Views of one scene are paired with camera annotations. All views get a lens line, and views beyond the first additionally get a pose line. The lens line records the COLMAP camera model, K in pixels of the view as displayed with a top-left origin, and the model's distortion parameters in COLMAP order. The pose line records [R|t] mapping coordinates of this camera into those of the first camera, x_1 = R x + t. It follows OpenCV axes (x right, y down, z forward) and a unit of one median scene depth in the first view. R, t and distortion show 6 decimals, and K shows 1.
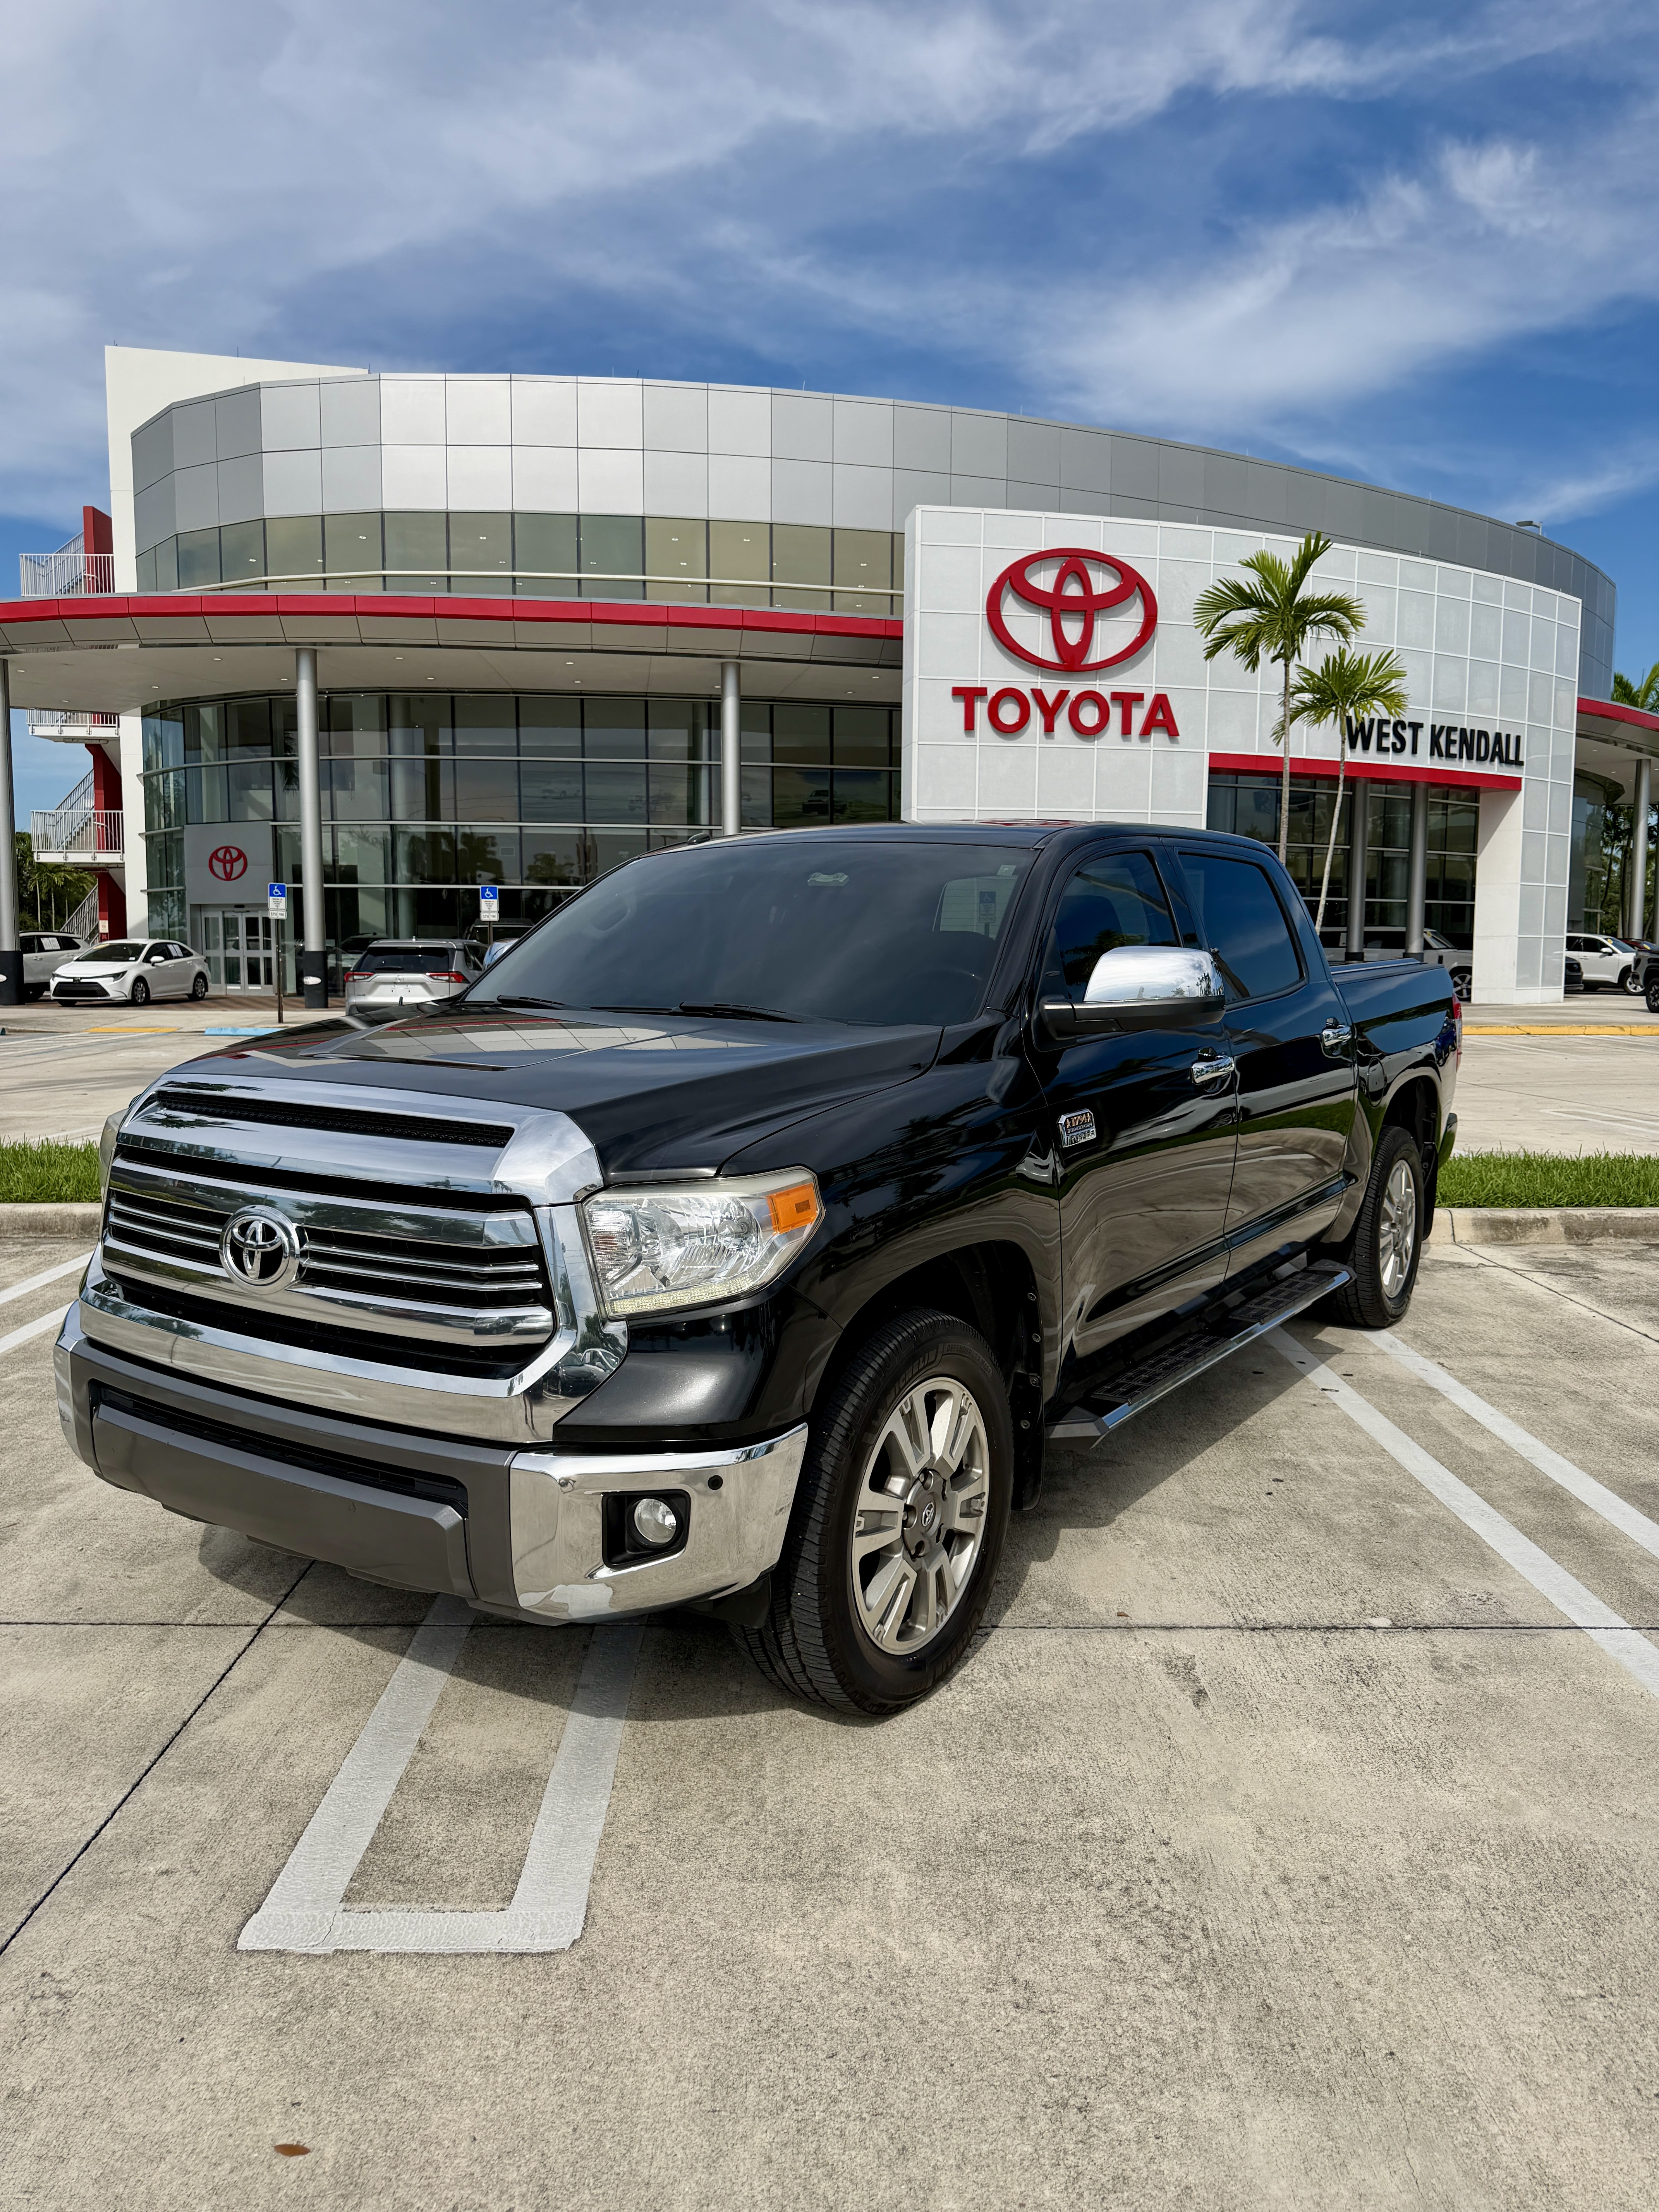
lens RADIAL K [[1550.3, 0, 823.0], [0, 1550.3, 1131.6], [0, 0, 1]] dist [0.048874, -0.065209]
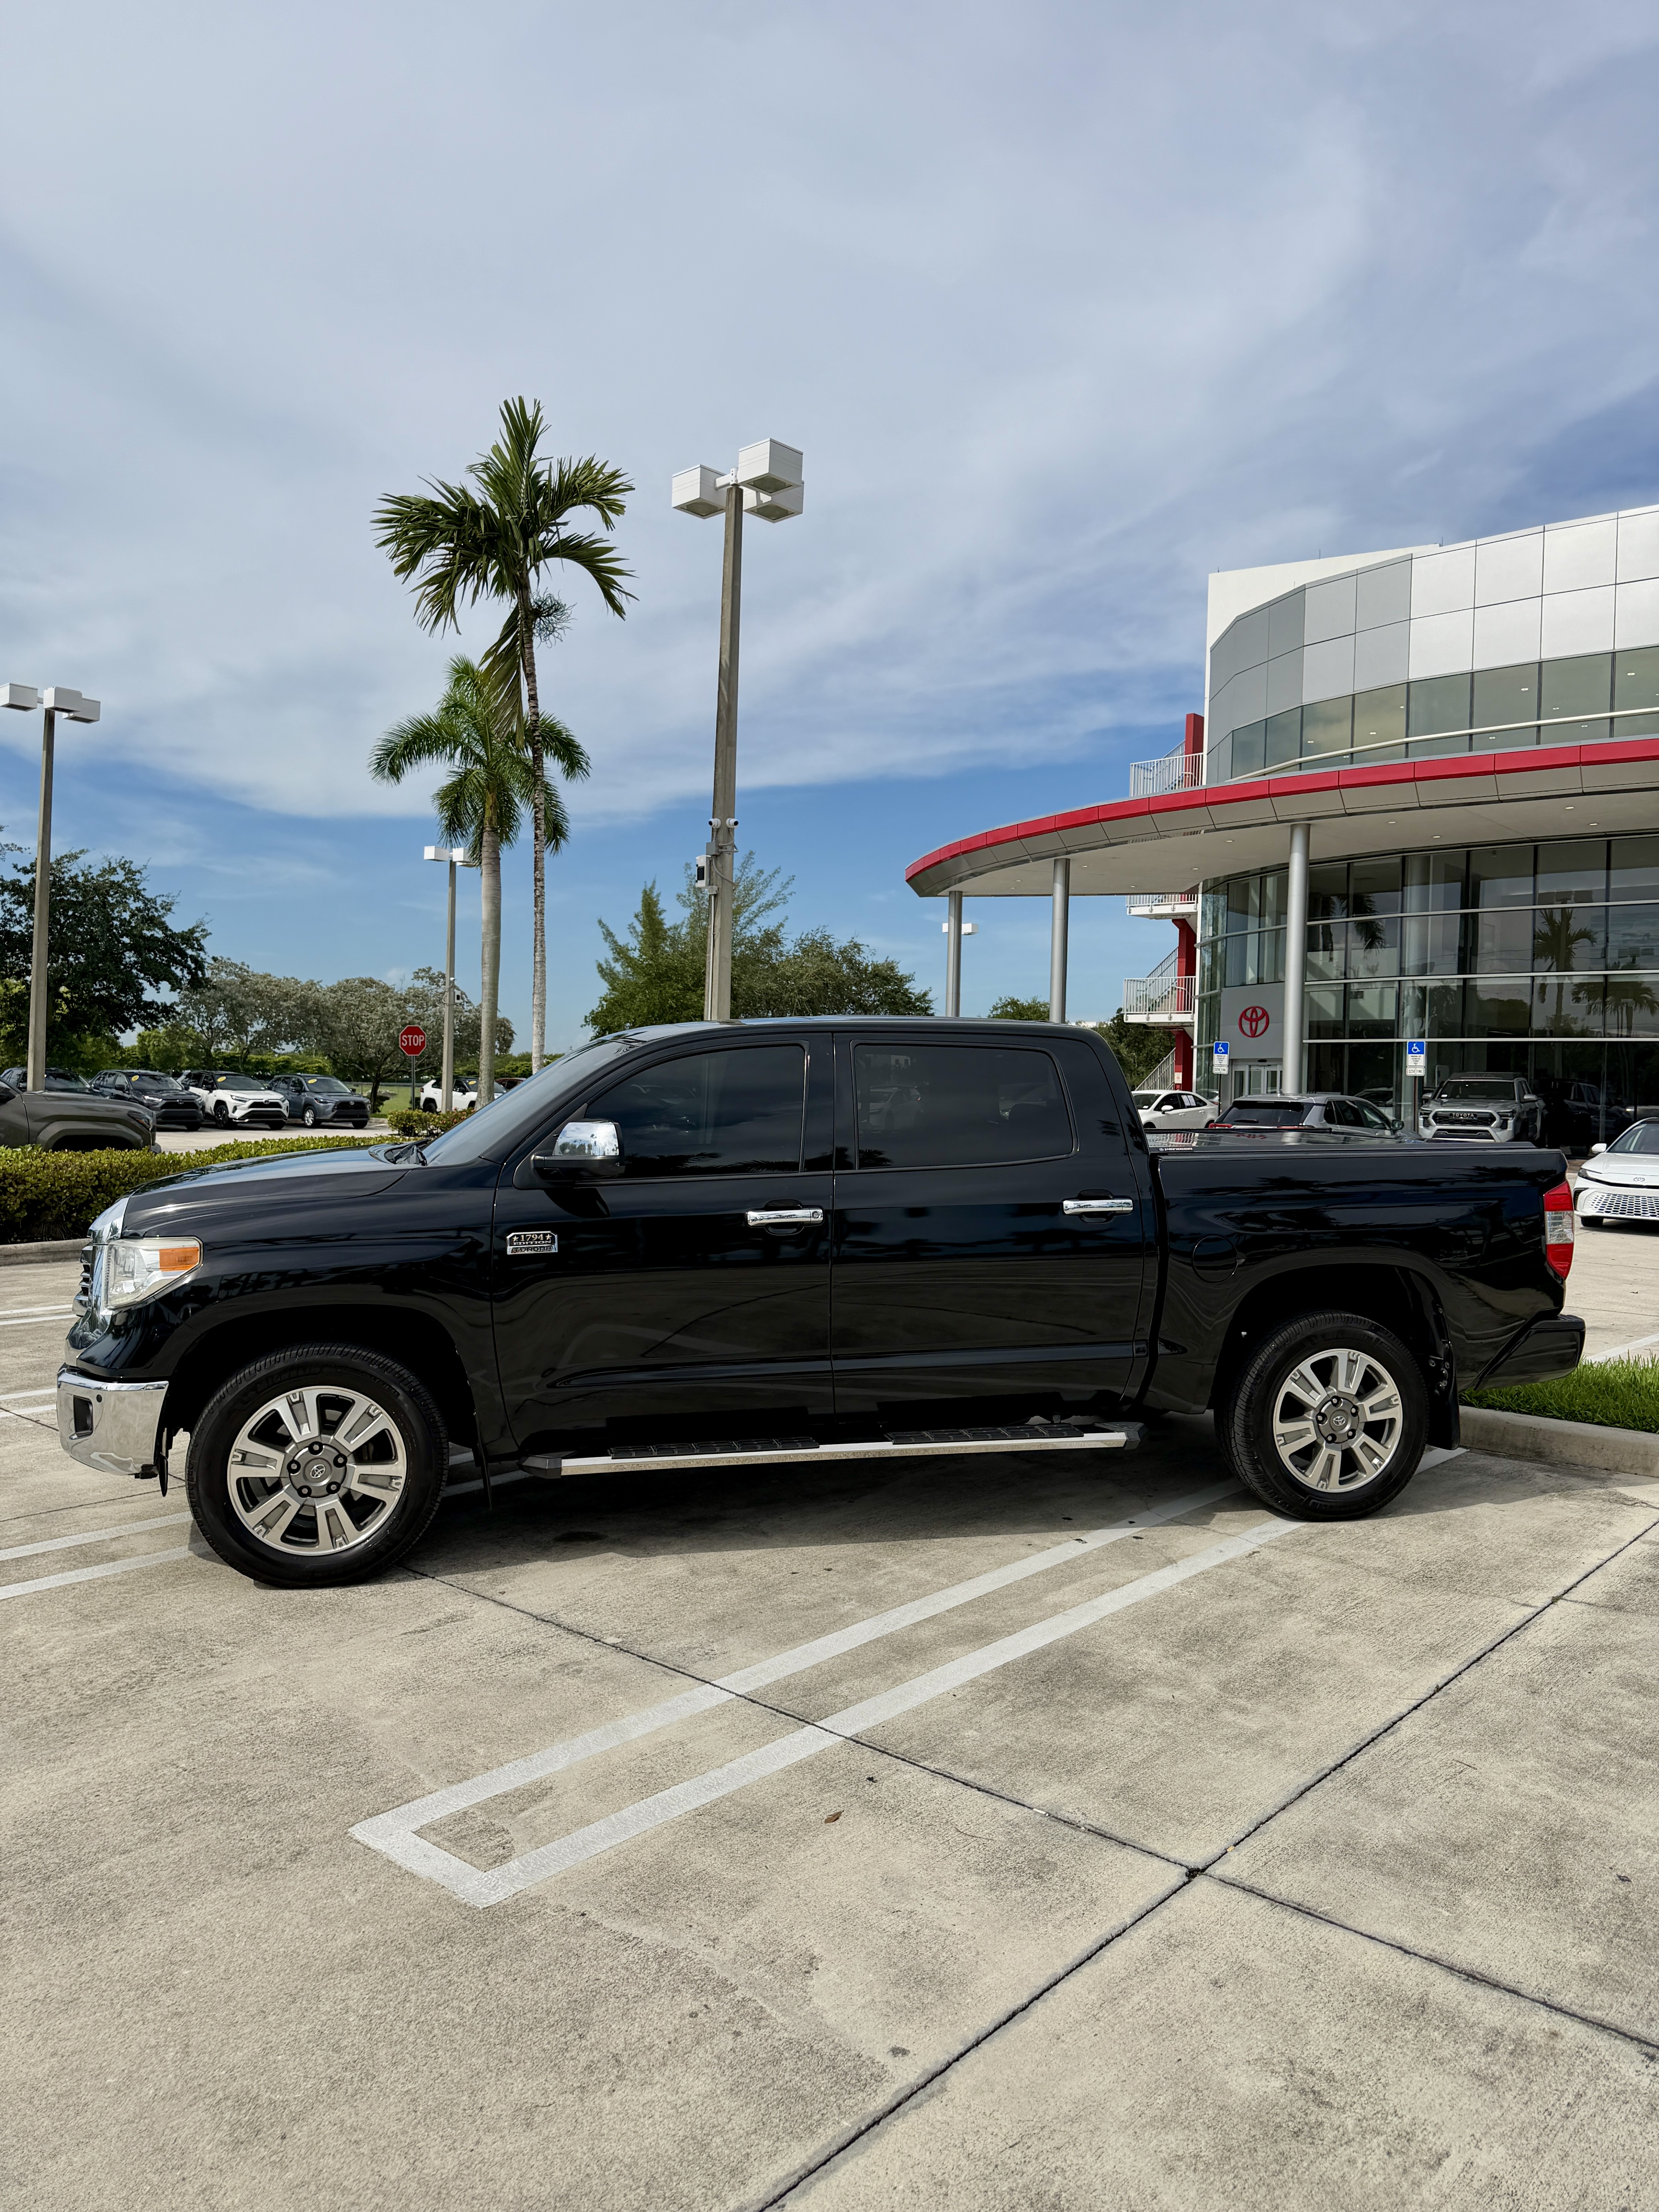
lens RADIAL K [[1550.3, 0, 820.6], [0, 1550.3, 1132.4], [0, 0, 1]] dist [0.048874, -0.065209]
pose [[0.742287, 0.032243, -0.669306, 0.159982], [-0.095438, 0.993746, -0.057973, -0.005726], [0.663250, 0.106910, 0.740722, 0.012883]]
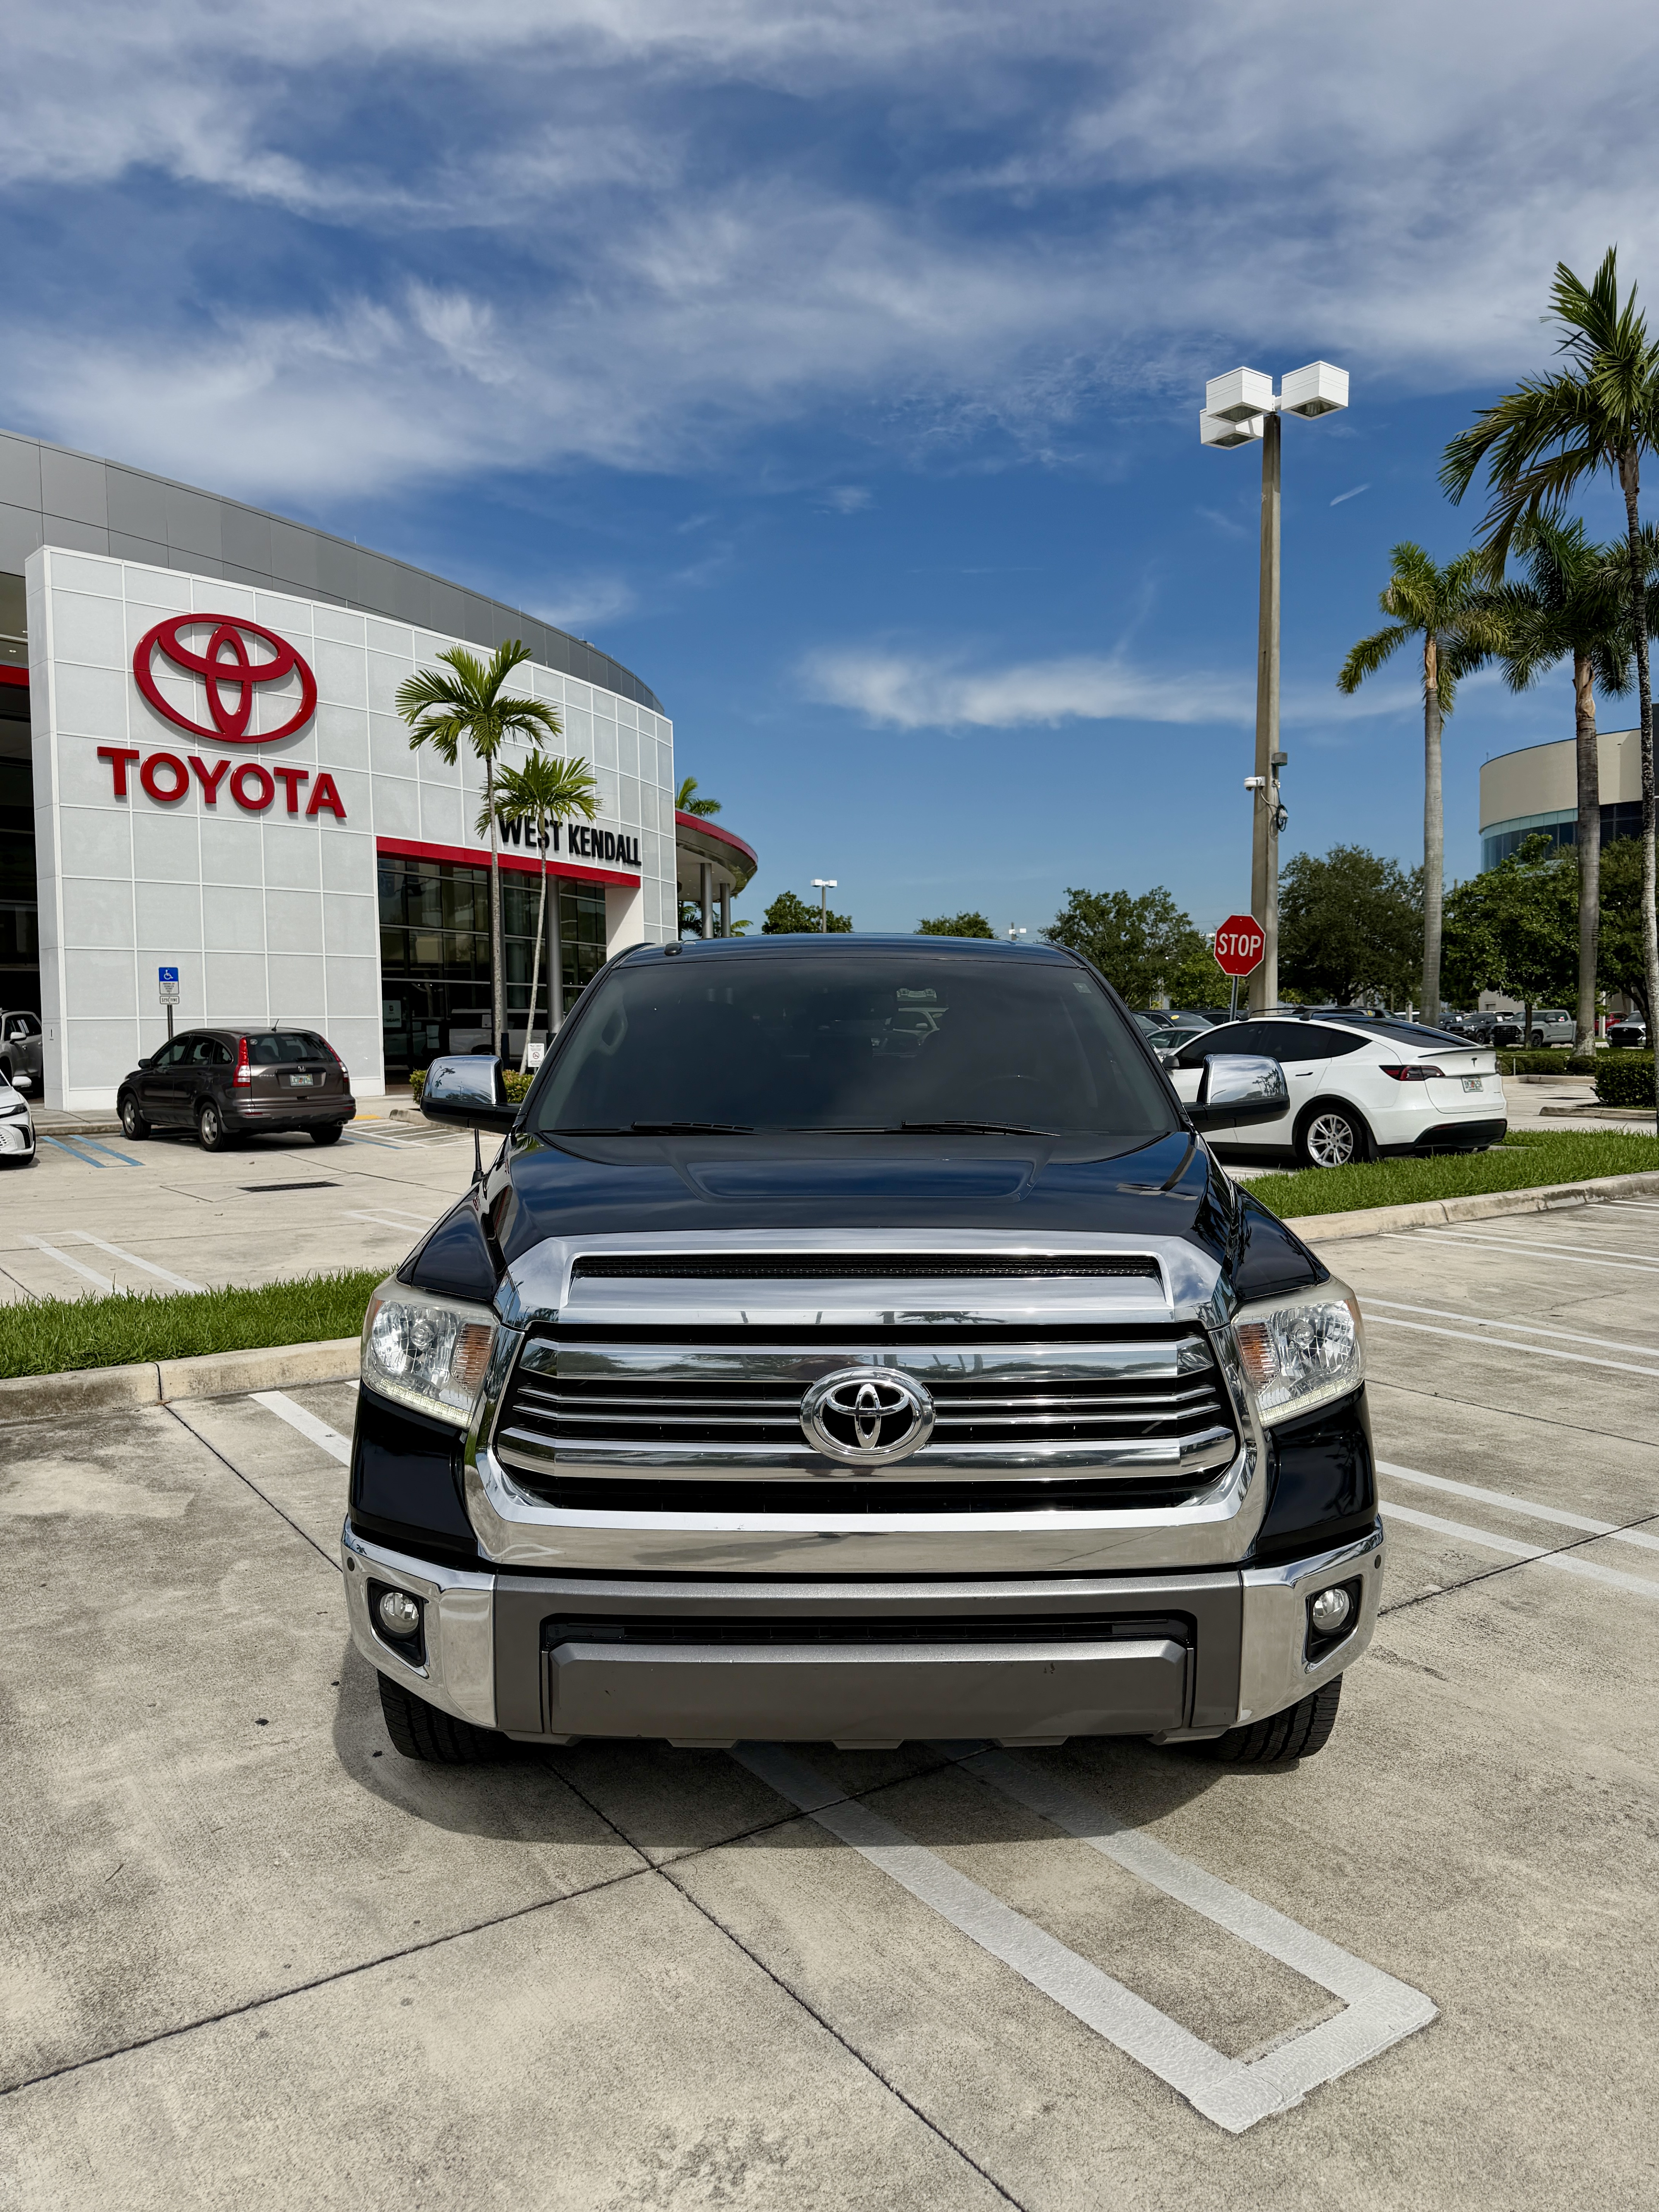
lens RADIAL K [[1550.3, 0, 829.5], [0, 1550.3, 1141.4], [0, 0, 1]] dist [0.048874, -0.065209]
pose [[0.825906, -0.051620, 0.561439, -0.087348], [0.076001, 0.996904, -0.020143, -0.006748], [-0.558661, 0.059306, 0.827273, 0.024949]]
